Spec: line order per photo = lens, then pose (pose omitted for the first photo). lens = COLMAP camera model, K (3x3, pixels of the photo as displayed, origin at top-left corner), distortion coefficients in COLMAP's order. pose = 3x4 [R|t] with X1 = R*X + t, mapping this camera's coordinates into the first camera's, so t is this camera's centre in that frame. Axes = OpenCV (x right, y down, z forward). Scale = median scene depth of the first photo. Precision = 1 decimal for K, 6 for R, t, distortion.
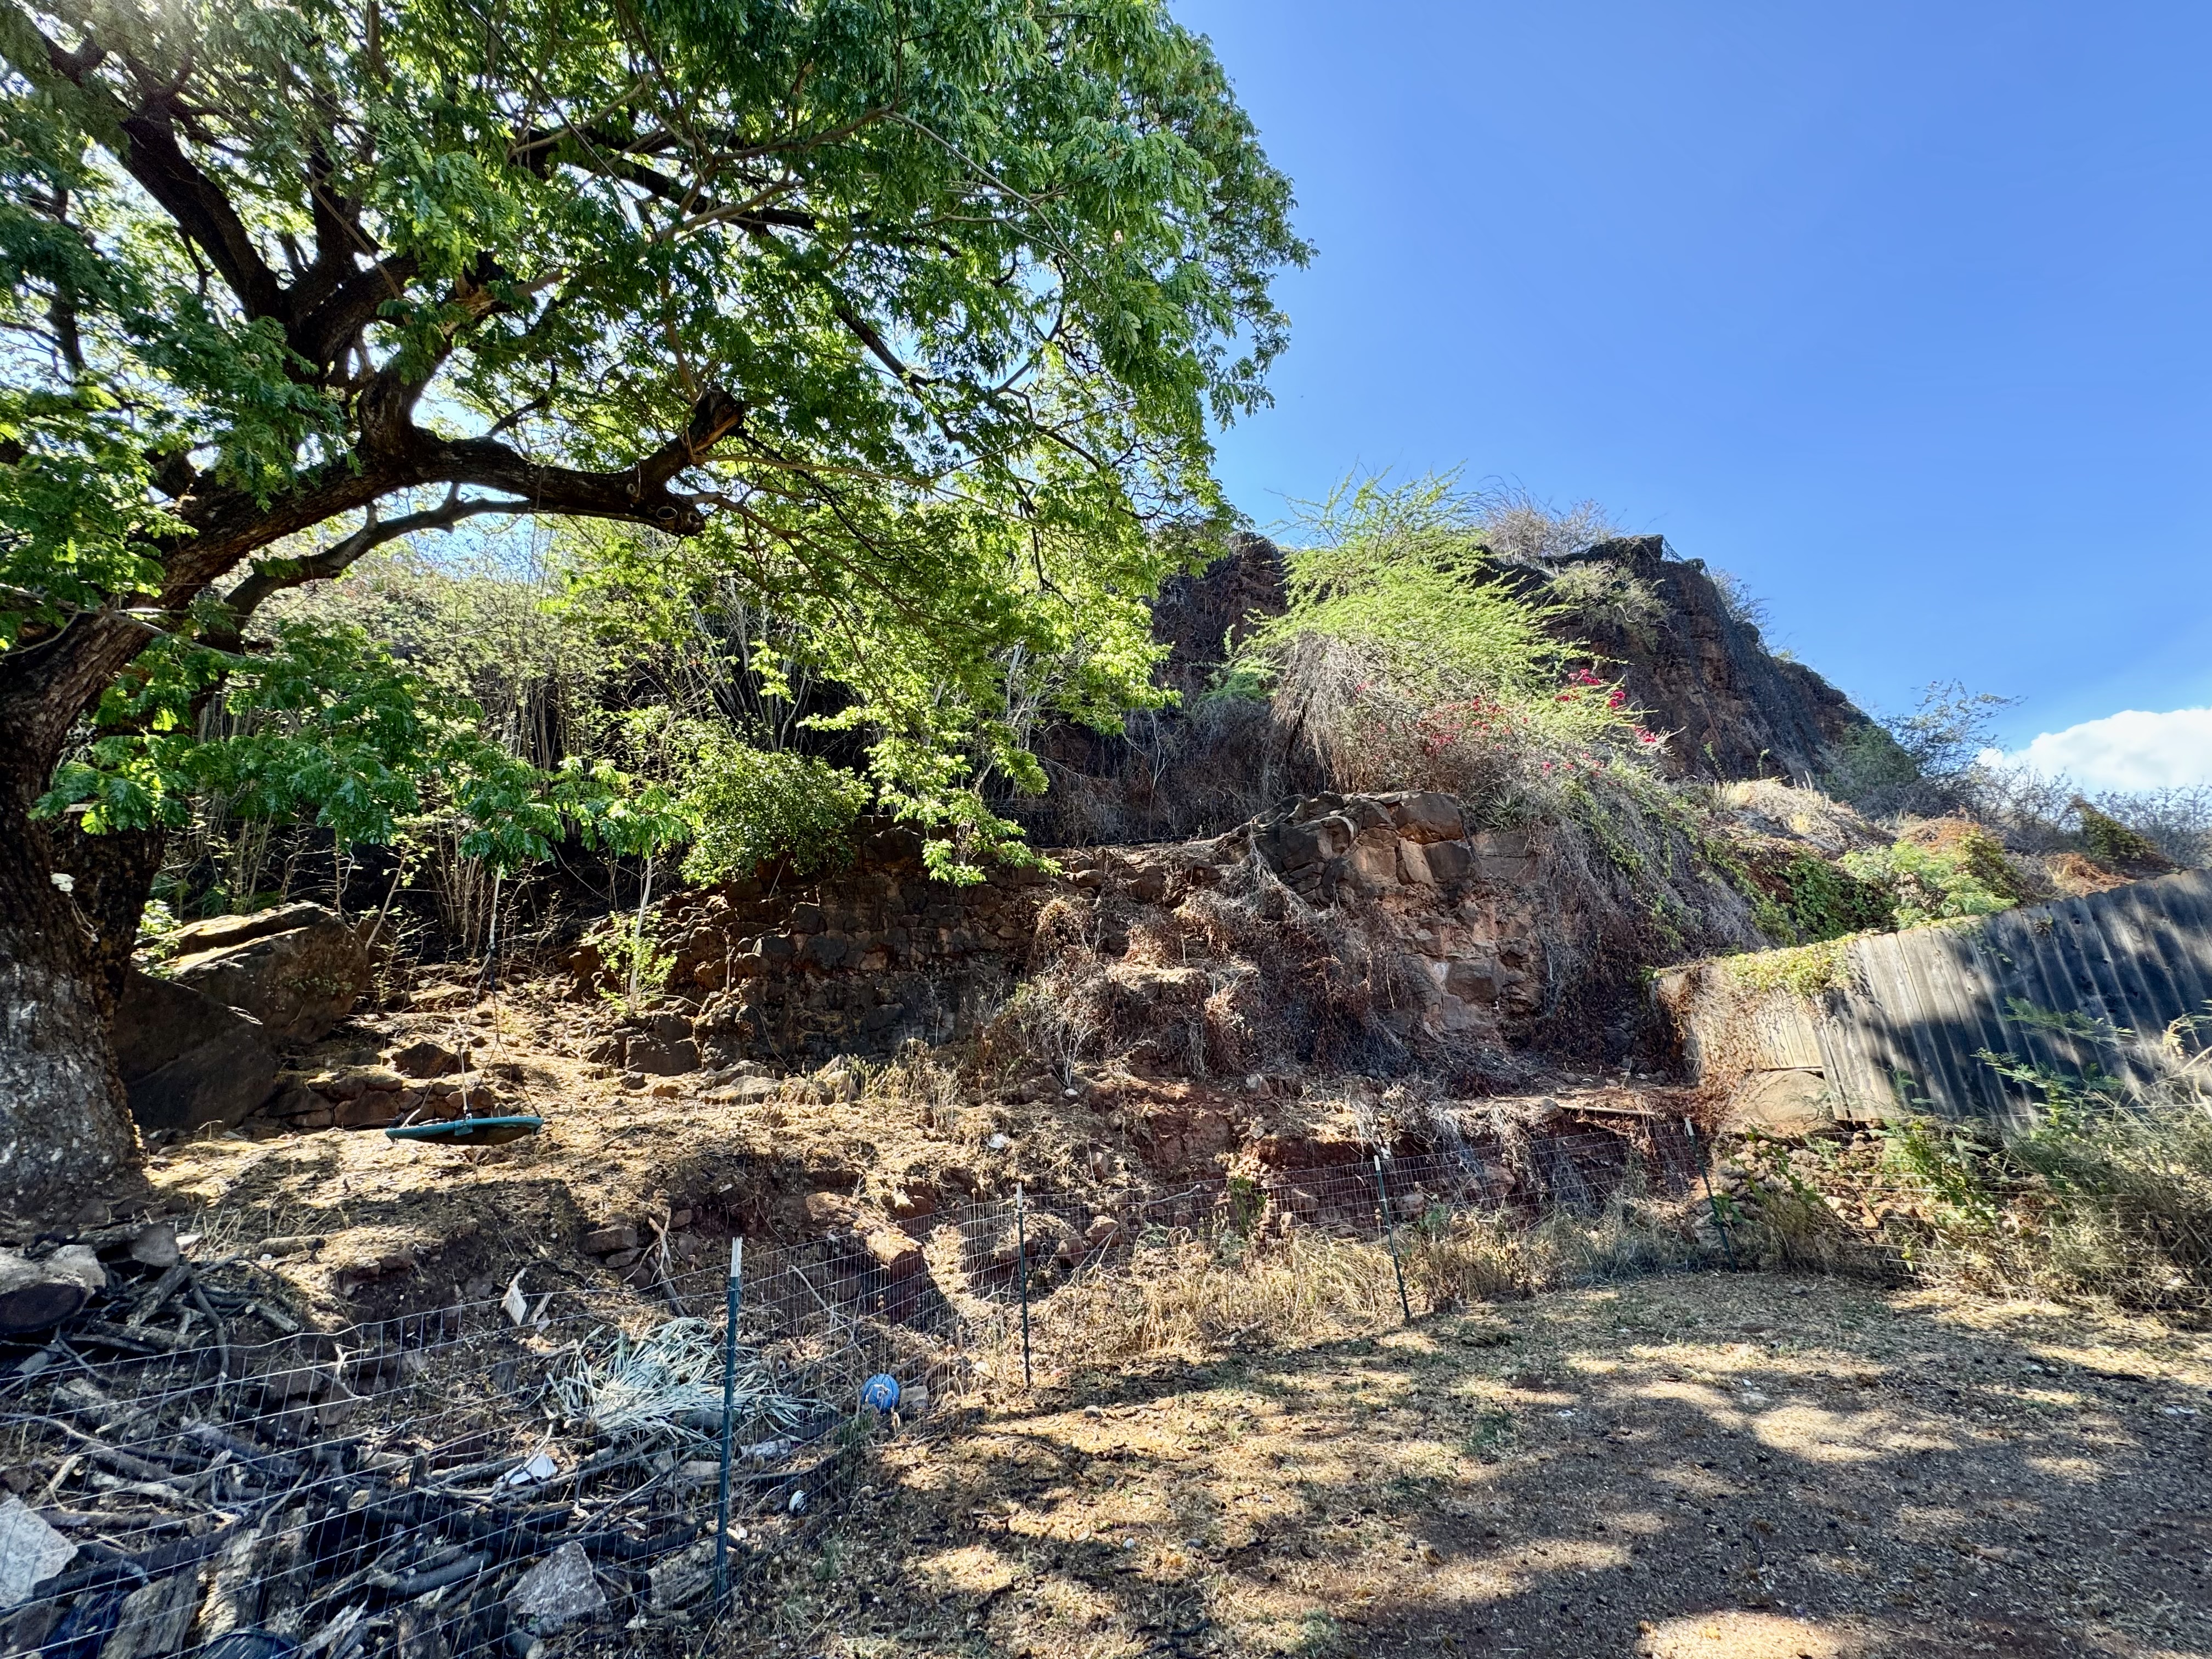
lens RADIAL K [[885.6, 0, 1101.0], [0, 885.6, 836.3], [0, 0, 1]] dist [-0.005124, 0.001114]
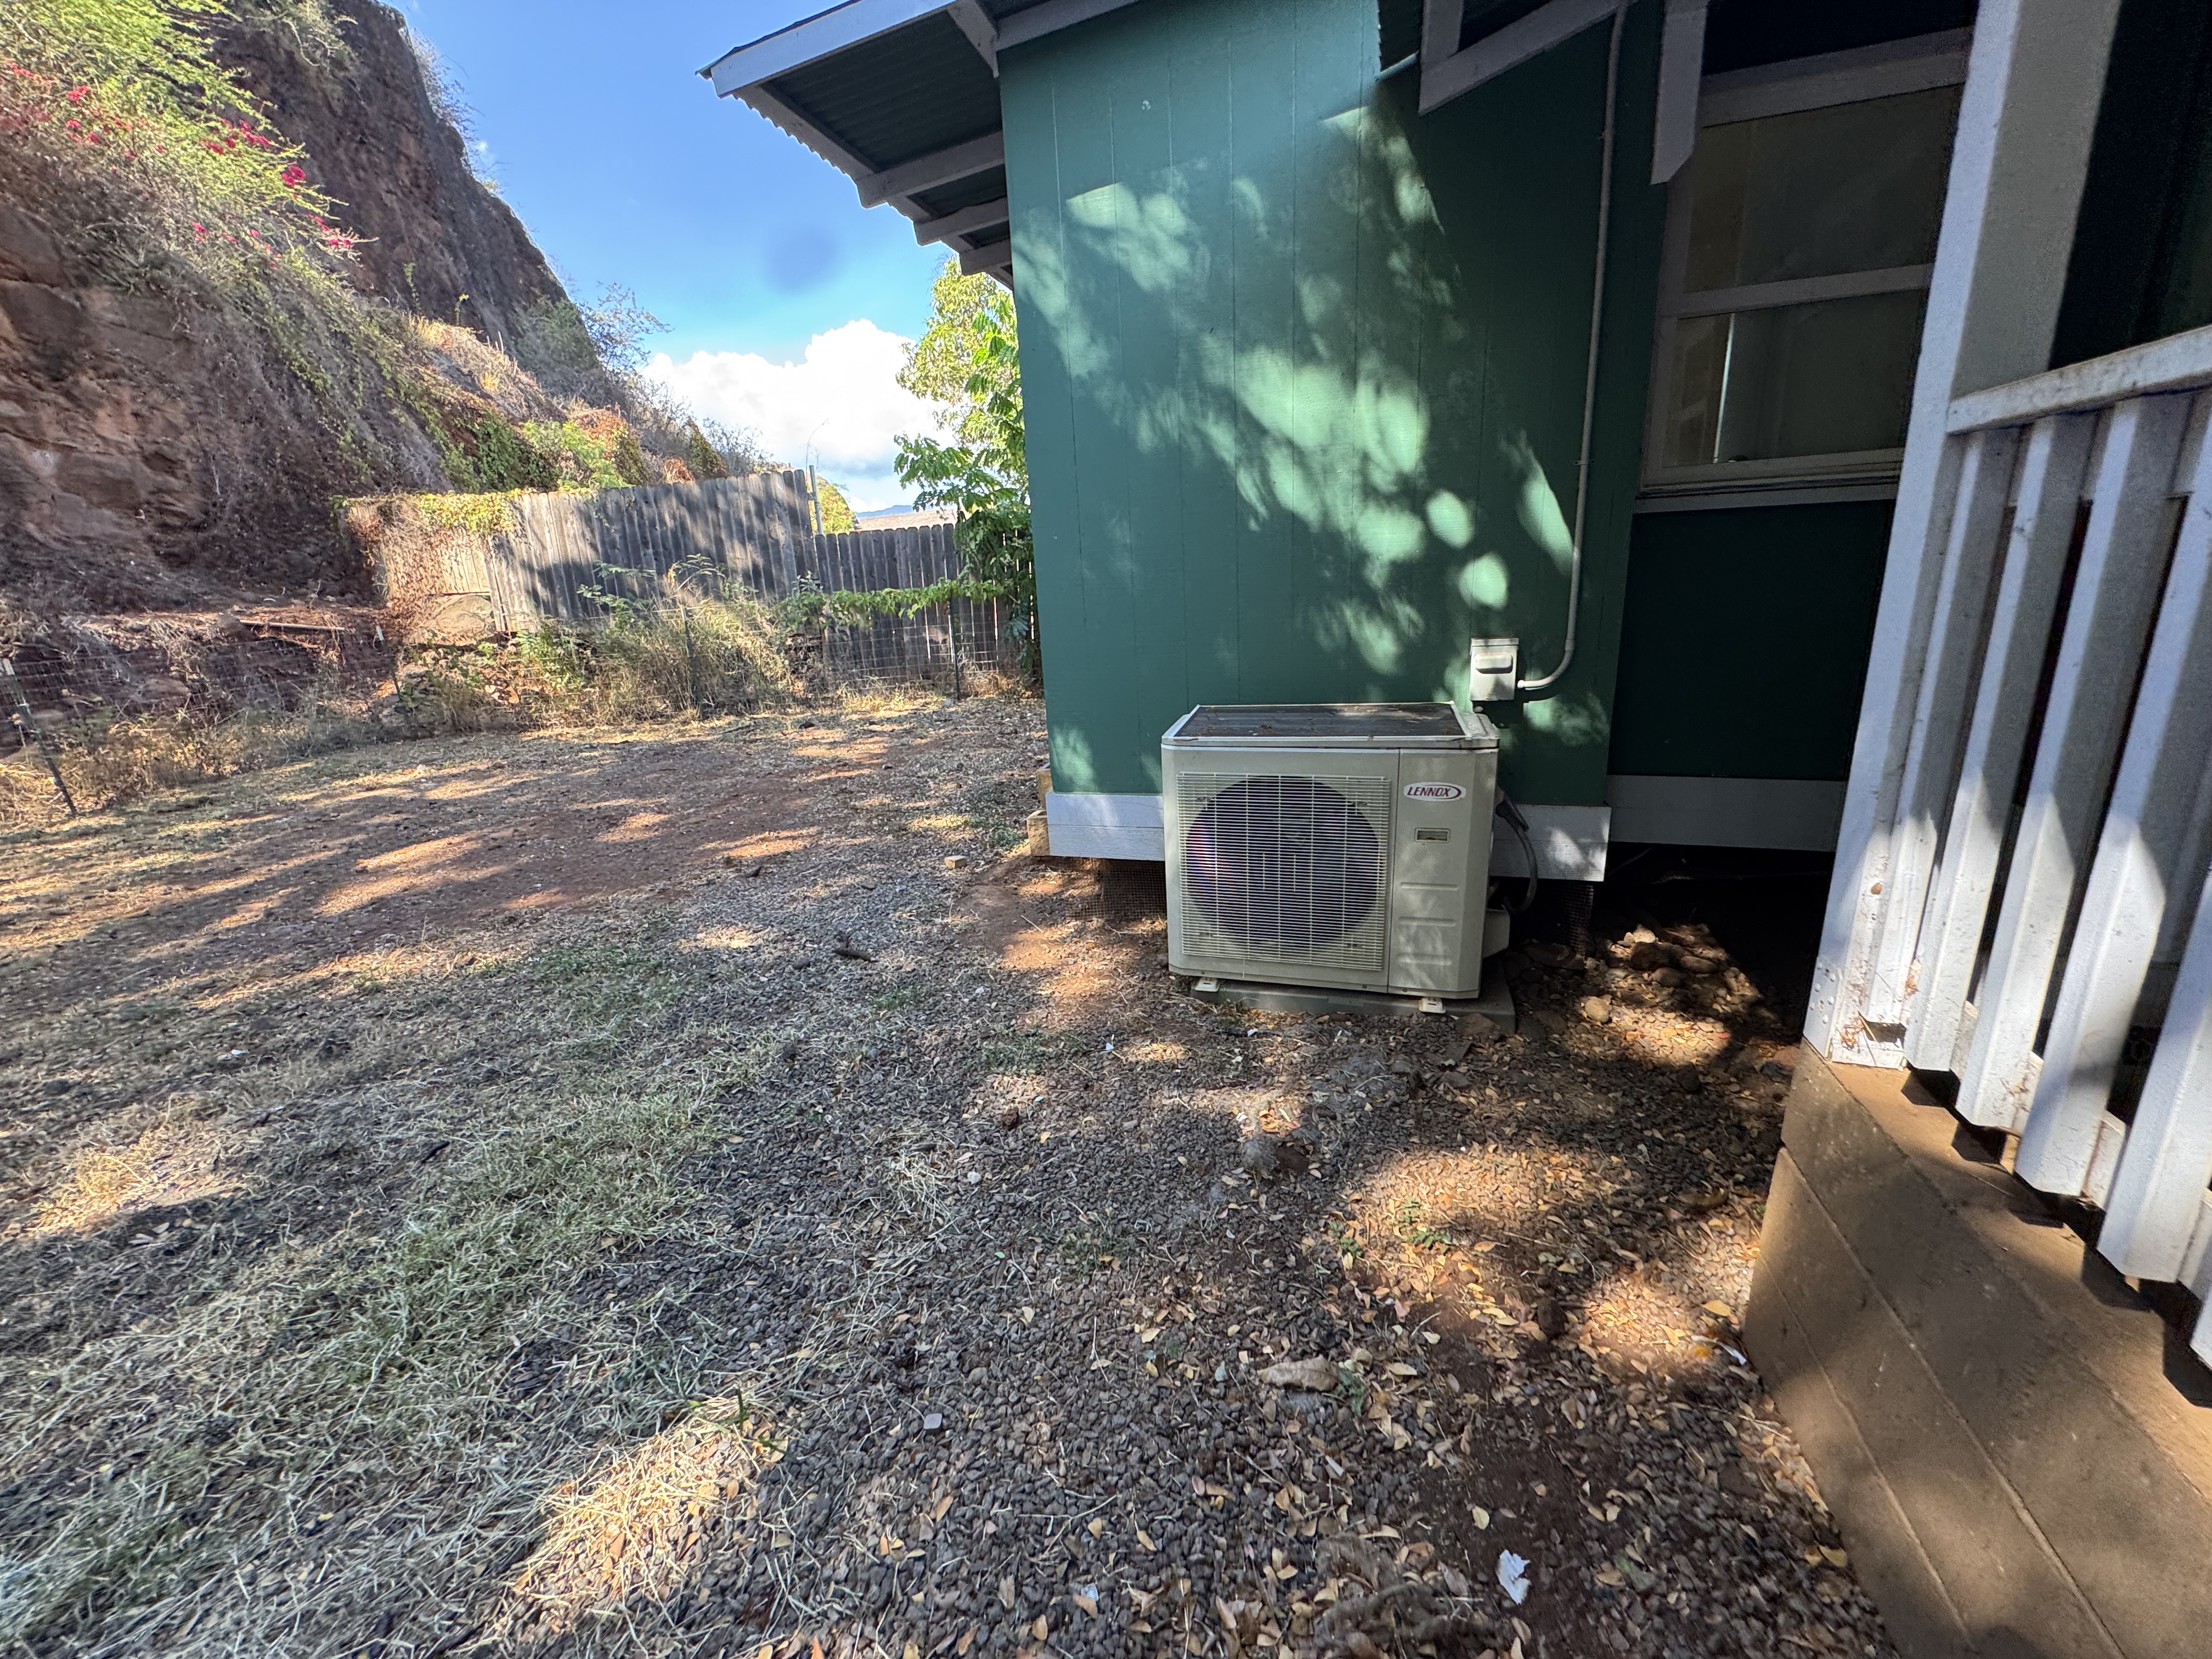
lens RADIAL K [[885.6, 0, 1106.0], [0, 885.6, 825.3], [0, 0, 1]] dist [-0.005124, 0.001114]
pose [[0.308060, -0.194672, 0.931237, -0.146811], [-0.257001, 0.925420, 0.278474, -0.013732], [-0.915996, -0.325116, 0.235054, -0.201093]]
